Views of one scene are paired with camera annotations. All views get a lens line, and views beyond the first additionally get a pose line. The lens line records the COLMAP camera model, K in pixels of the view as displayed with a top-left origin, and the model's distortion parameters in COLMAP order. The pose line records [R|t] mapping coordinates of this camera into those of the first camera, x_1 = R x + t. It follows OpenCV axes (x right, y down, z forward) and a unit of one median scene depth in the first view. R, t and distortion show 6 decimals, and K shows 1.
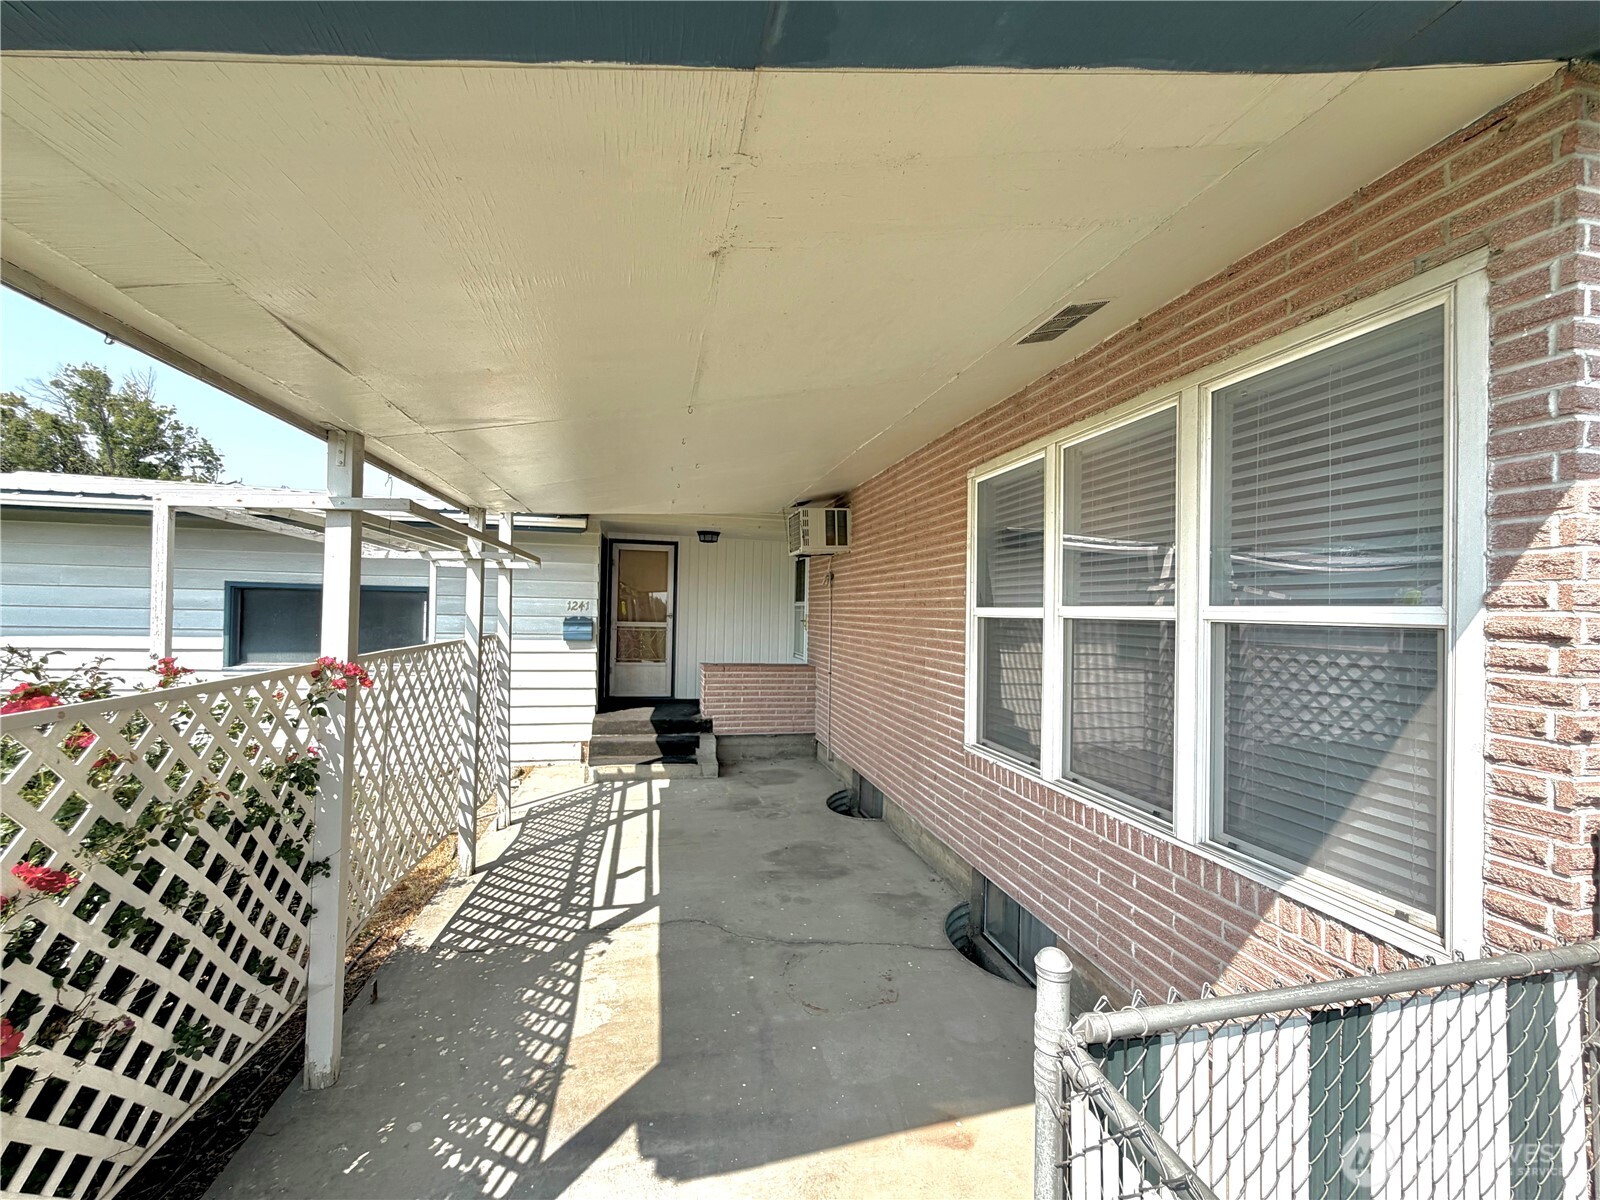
lens RADIAL K [[643.6, 0, 796.4], [0, 643.6, 595.8], [0, 0, 1]] dist [0.001067, -0.000100]
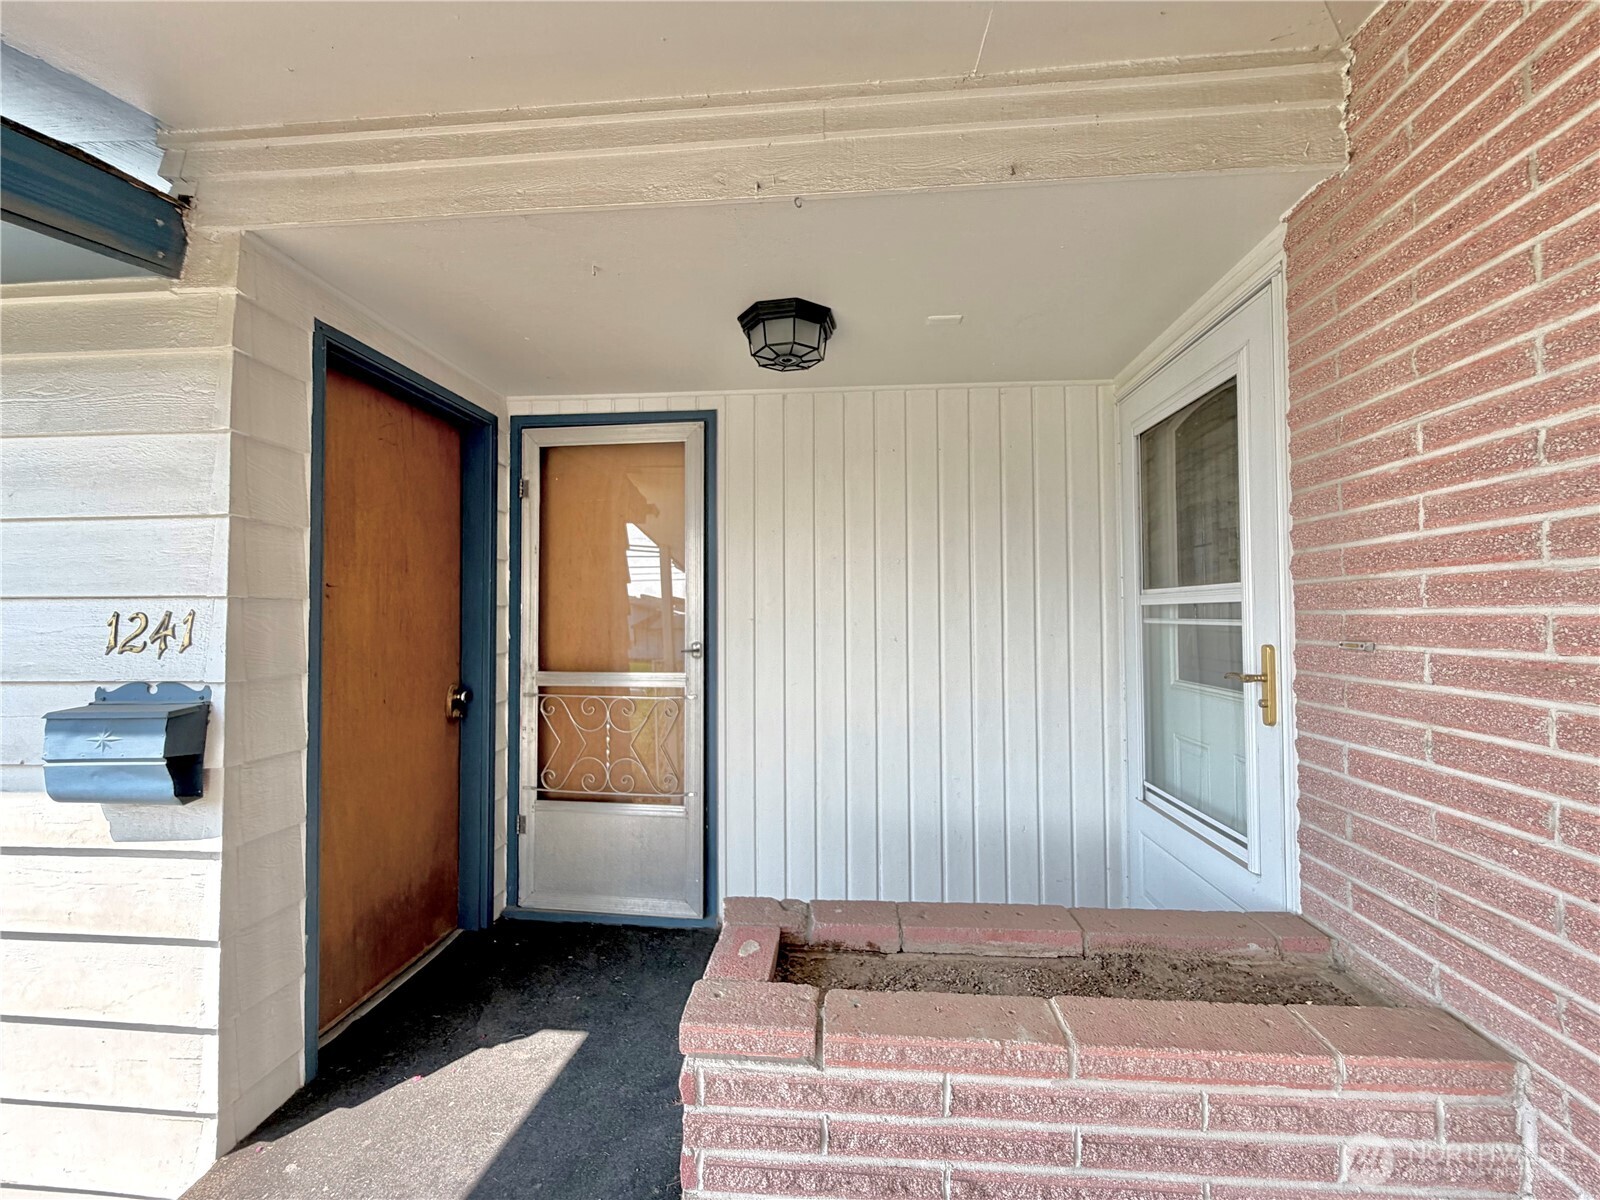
lens RADIAL K [[643.6, 0, 802.4], [0, 643.6, 599.0], [0, 0, 1]] dist [0.001067, -0.000100]
pose [[0.957740, -0.026250, -0.286434, -0.060316], [0.024256, 0.999651, -0.010508, 0.010499], [0.286609, 0.003116, 0.958042, 0.734230]]
